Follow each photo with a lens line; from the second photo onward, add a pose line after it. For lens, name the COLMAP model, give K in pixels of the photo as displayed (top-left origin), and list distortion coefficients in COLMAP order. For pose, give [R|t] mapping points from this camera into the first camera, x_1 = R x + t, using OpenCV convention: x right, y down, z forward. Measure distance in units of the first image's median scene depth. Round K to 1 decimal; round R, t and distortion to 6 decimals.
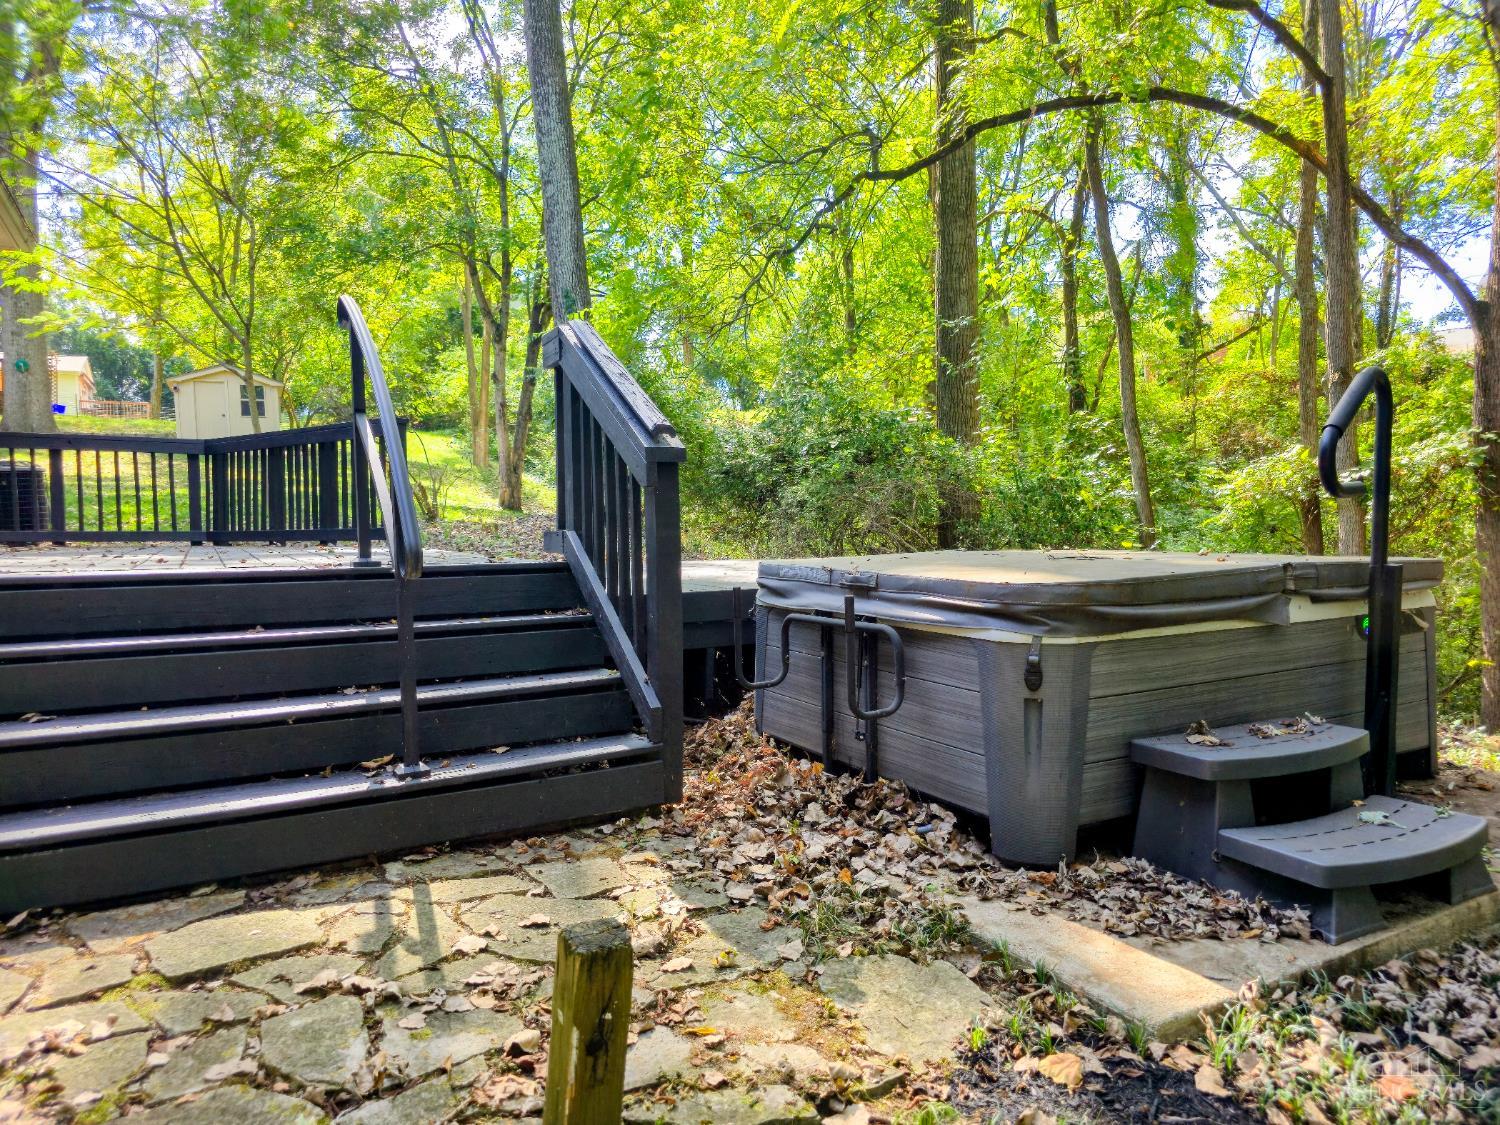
lens RADIAL K [[992.7, 0, 750.0], [0, 992.7, 562.5], [0, 0, 1]] dist [0.018216, -0.001509]
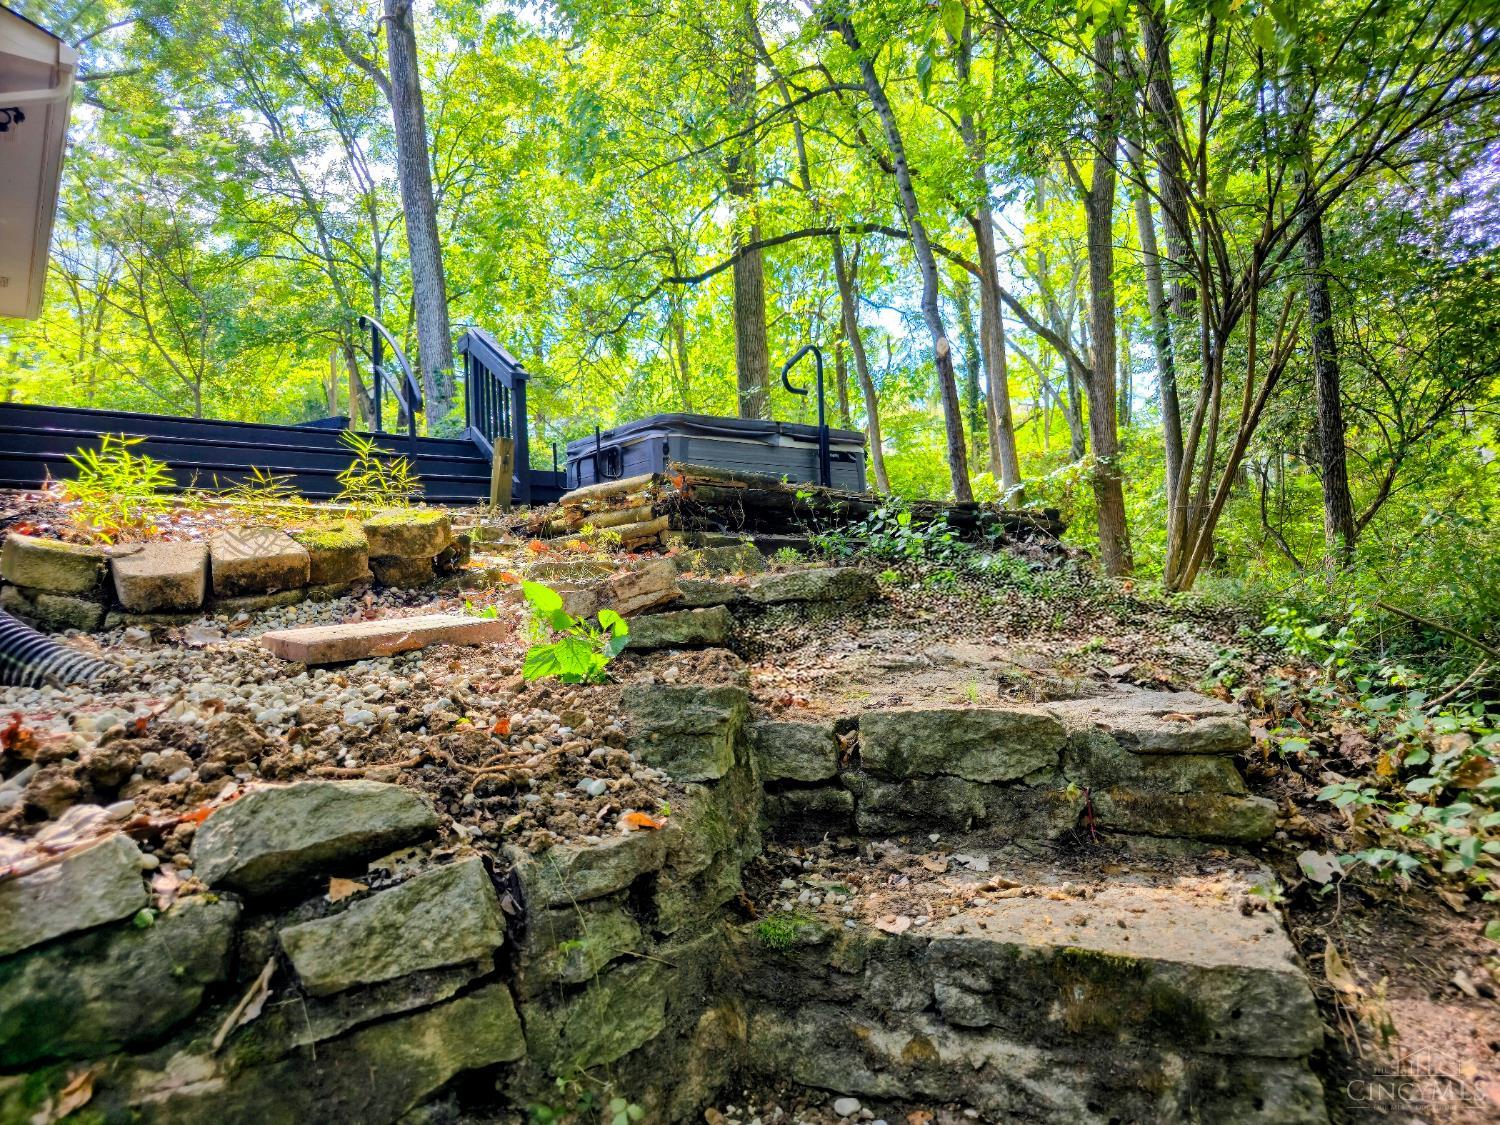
lens RADIAL K [[992.7, 0, 750.0], [0, 992.7, 562.5], [0, 0, 1]] dist [0.018216, -0.001509]
pose [[0.989730, -0.021746, 0.141283, 0.019231], [0.035995, 0.994427, -0.099093, 0.096873], [-0.138341, 0.103160, 0.984997, -0.225762]]
